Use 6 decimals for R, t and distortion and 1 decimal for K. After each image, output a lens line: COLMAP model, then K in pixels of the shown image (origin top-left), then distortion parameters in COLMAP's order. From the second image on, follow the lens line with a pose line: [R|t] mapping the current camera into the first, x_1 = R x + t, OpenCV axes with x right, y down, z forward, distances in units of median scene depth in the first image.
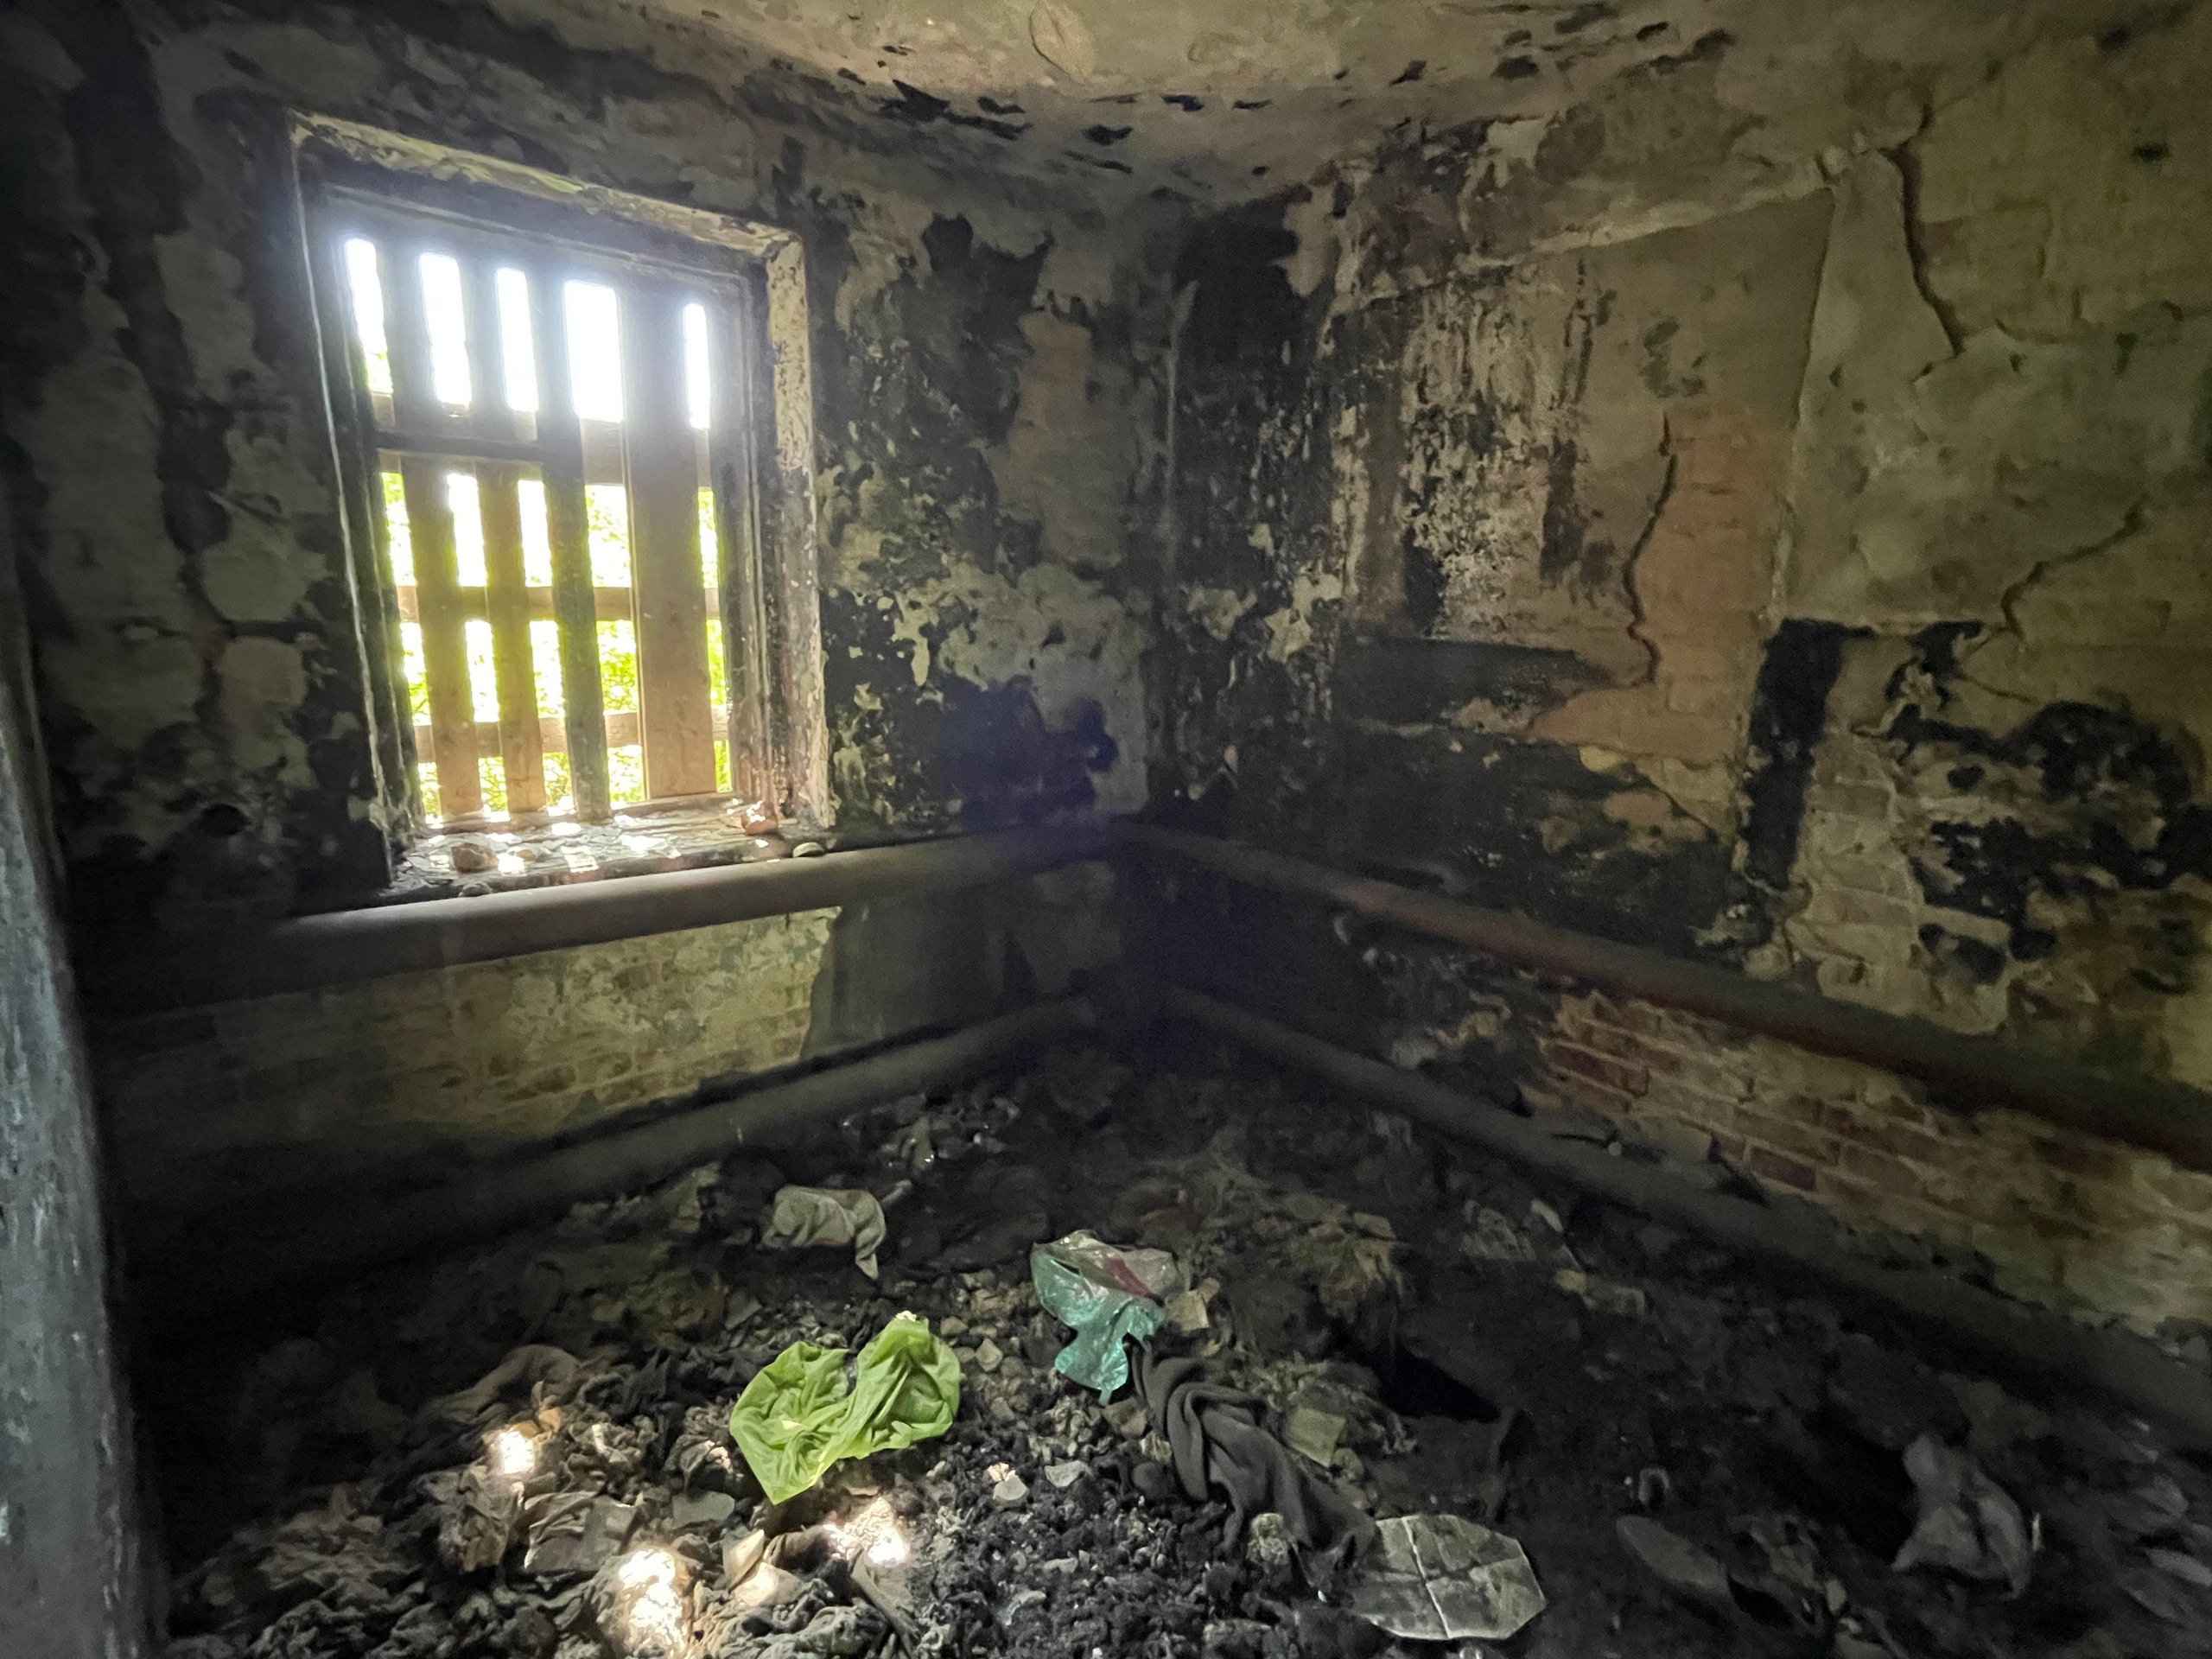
lens RADIAL K [[1010.1, 0, 1107.3], [0, 1010.1, 826.3], [0, 0, 1]] dist [-0.002600, 0.003845]
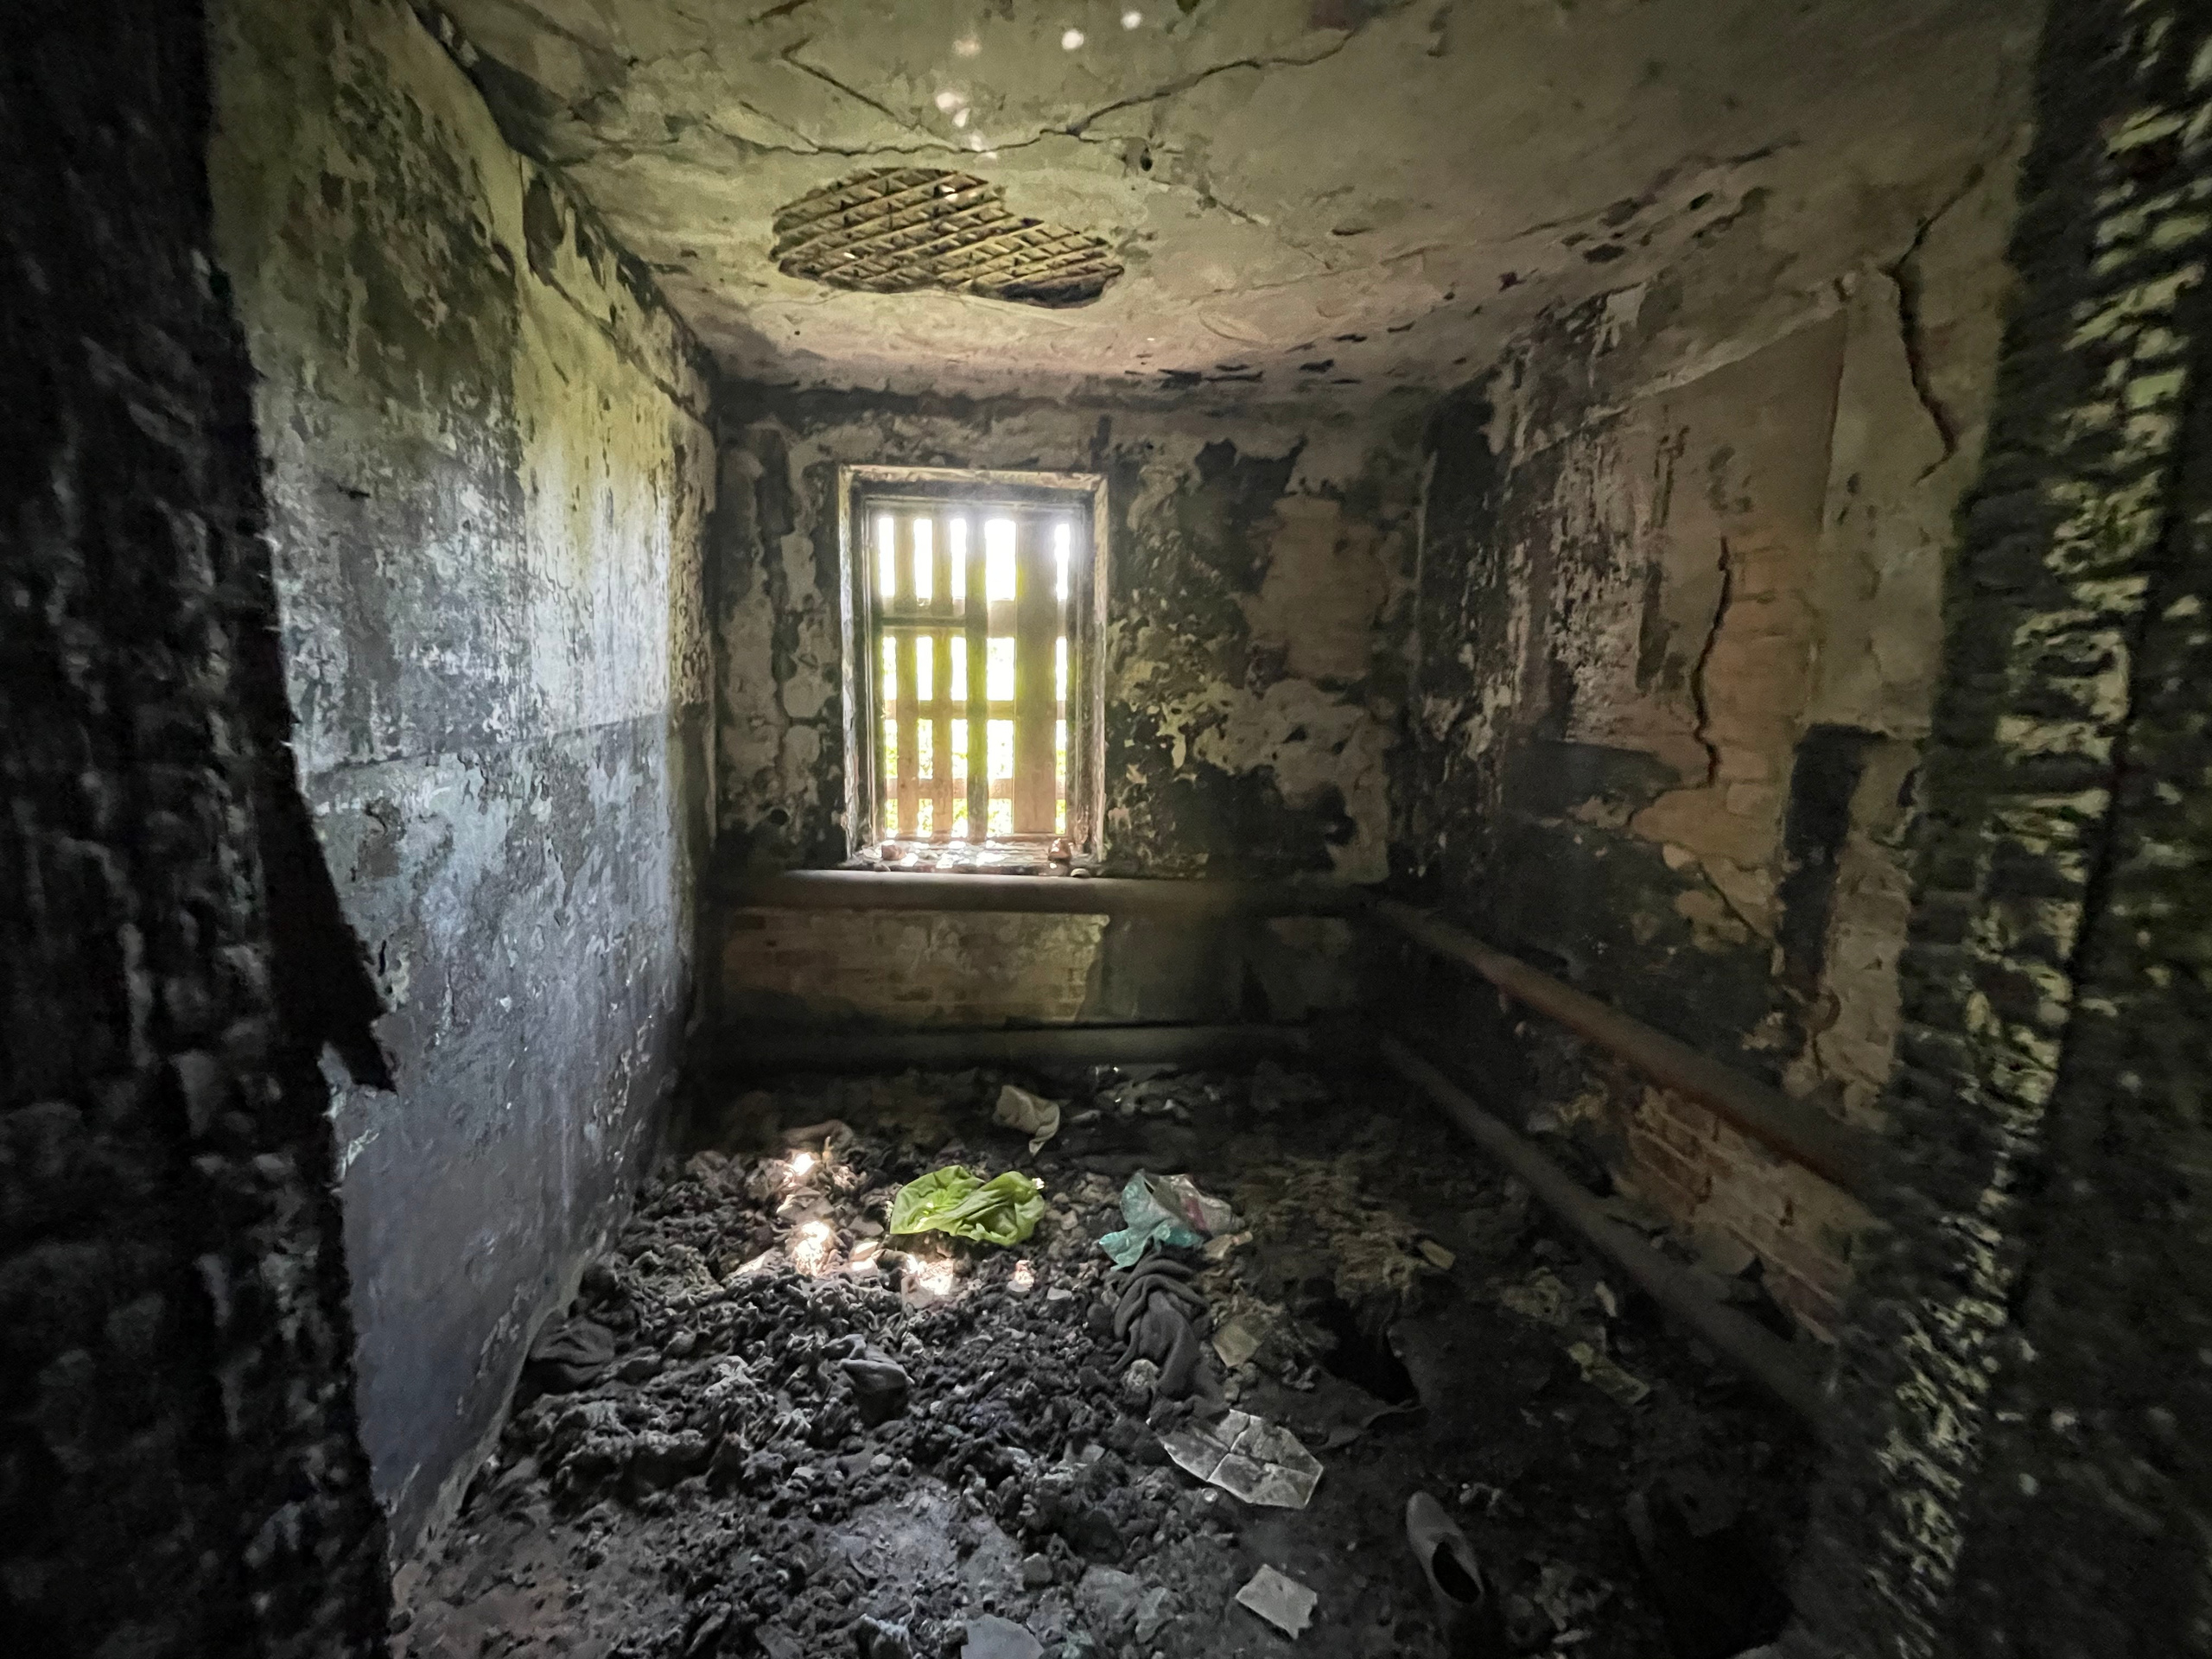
lens RADIAL K [[889.1, 0, 1106.2], [0, 889.1, 831.0], [0, 0, 1]] dist [0.001875, 0.000000]
pose [[0.831989, 0.075141, -0.549680, 0.528144], [-0.122840, 0.991144, -0.050441, 0.026321], [0.541022, 0.109490, 0.833851, -0.084713]]
